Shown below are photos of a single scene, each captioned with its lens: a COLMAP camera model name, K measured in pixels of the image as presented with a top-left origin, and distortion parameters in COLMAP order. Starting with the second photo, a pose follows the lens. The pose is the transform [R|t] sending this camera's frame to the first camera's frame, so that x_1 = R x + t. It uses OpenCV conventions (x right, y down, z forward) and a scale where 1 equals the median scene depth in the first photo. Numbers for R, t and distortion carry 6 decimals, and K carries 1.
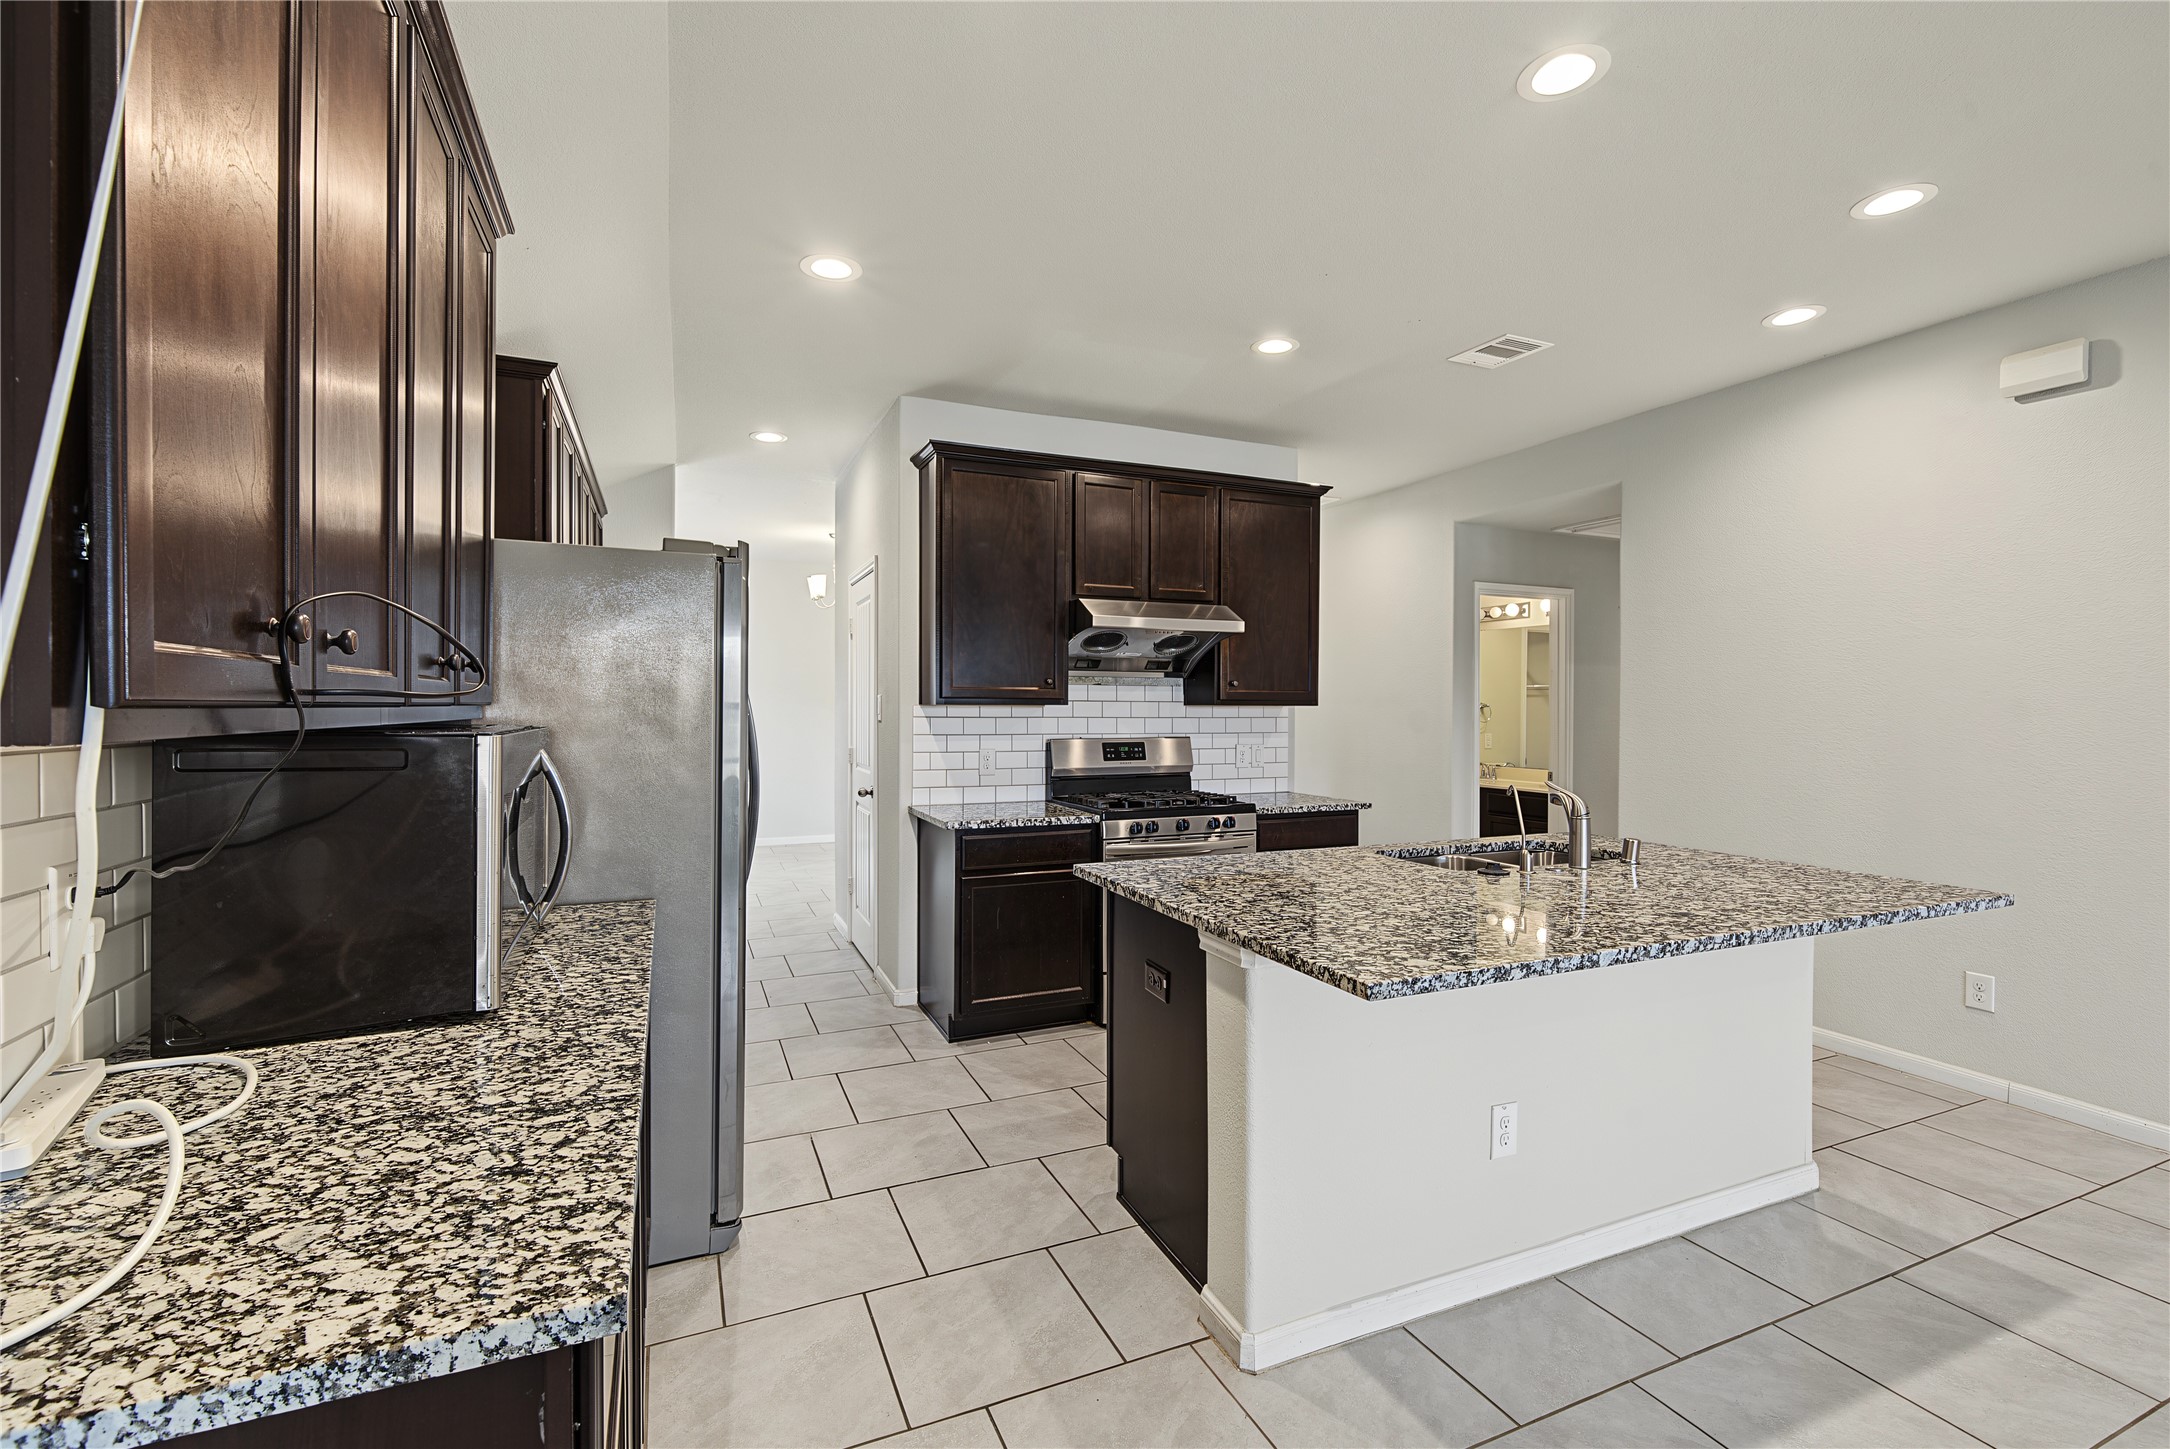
lens RADIAL K [[947.6, 0, 1077.0], [0, 947.6, 712.9], [0, 0, 1]] dist [0.003803, 0.000231]
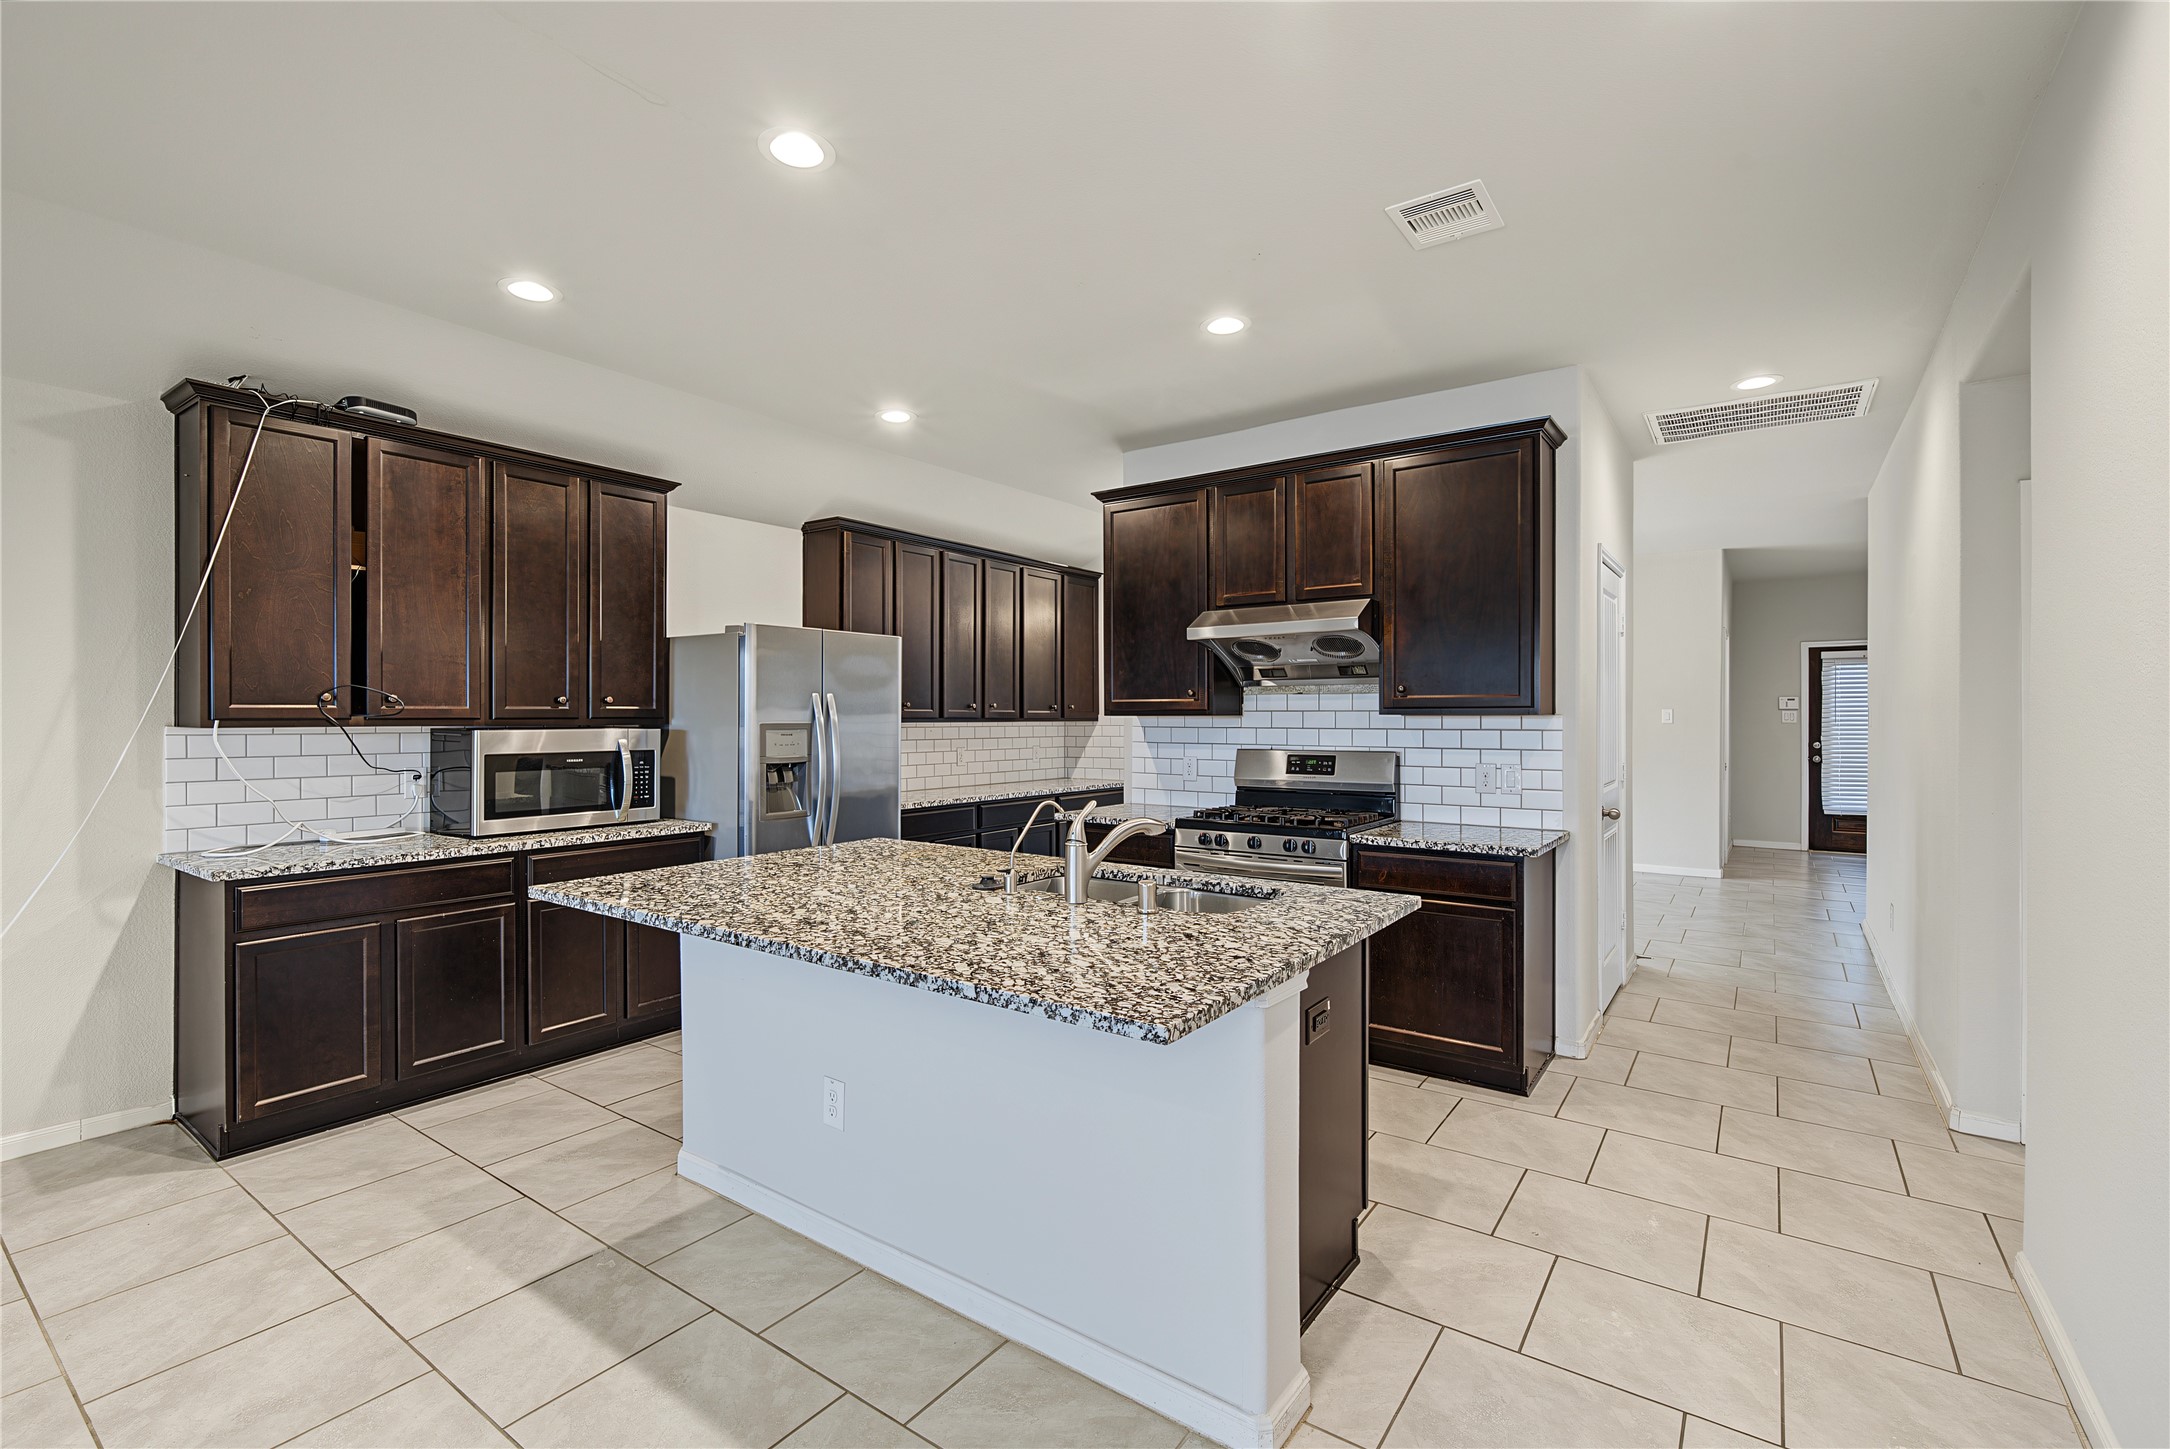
lens RADIAL K [[947.6, 0, 1074.4], [0, 947.6, 713.0], [0, 0, 1]] dist [0.003803, 0.000231]
pose [[0.509479, -0.008685, -0.860439, 0.759788], [-0.001843, 0.999936, -0.011185, 0.000658], [0.860481, 0.007284, 0.509430, 0.334998]]
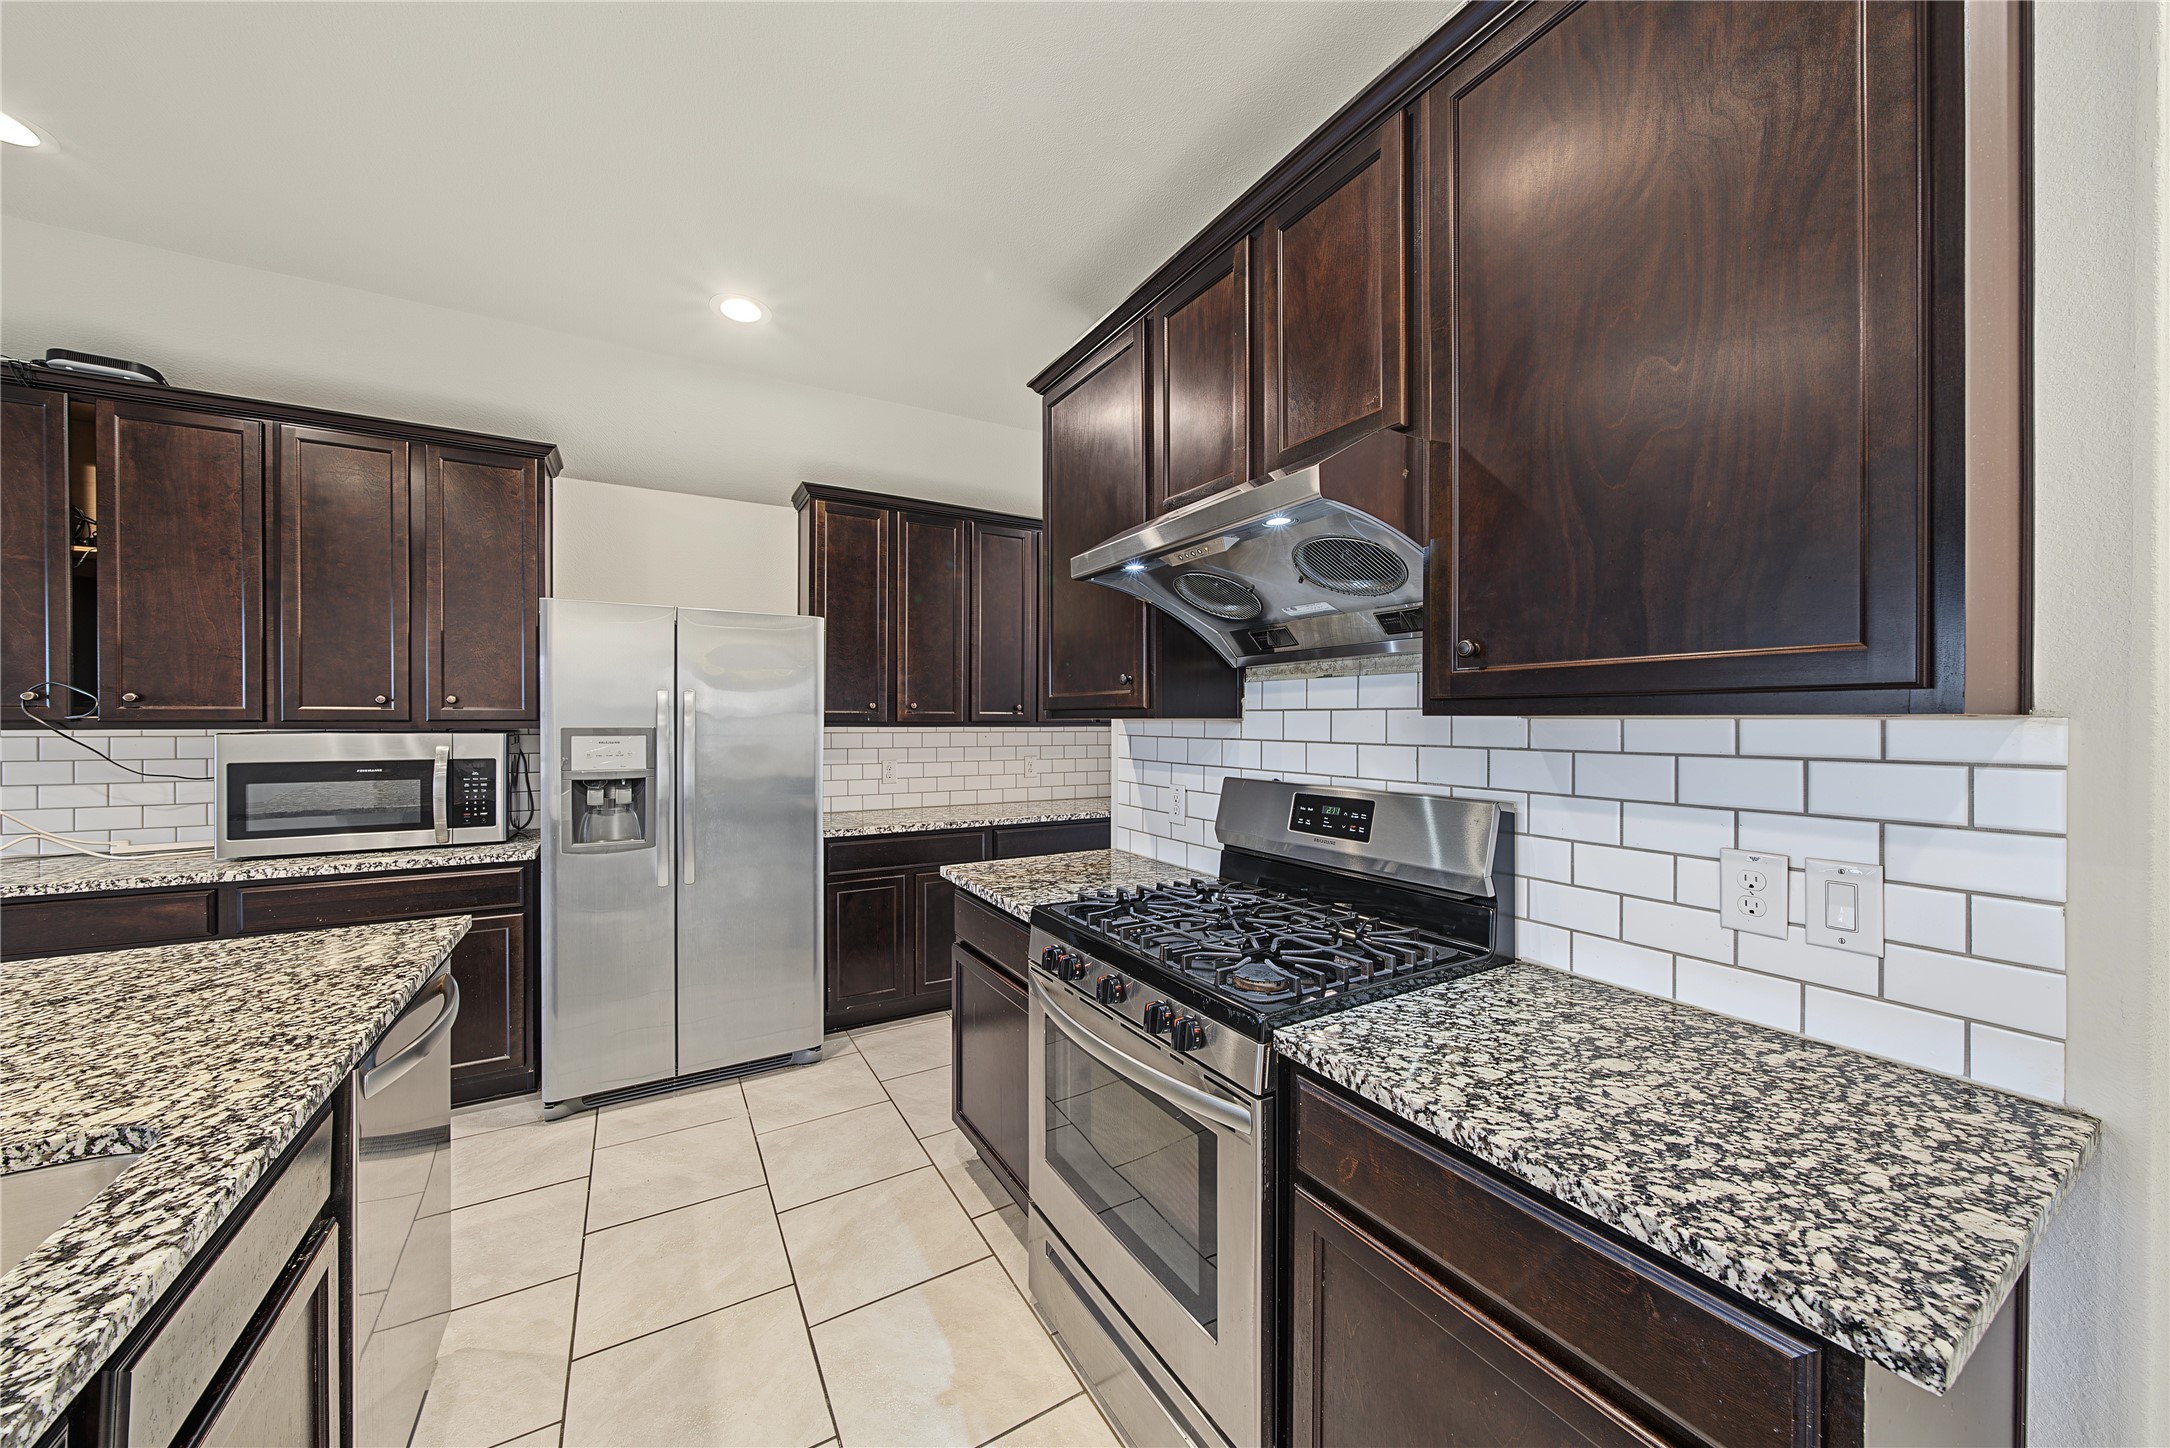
lens RADIAL K [[745.6, 0, 1081.8], [0, 745.6, 722.4], [0, 0, 1]] dist [-0.007158, 0.000238]
pose [[0.120271, -0.002661, -0.992738, 0.412749], [-0.006334, 0.999974, -0.003447, -0.003653], [0.992721, 0.006702, 0.120251, 0.863263]]
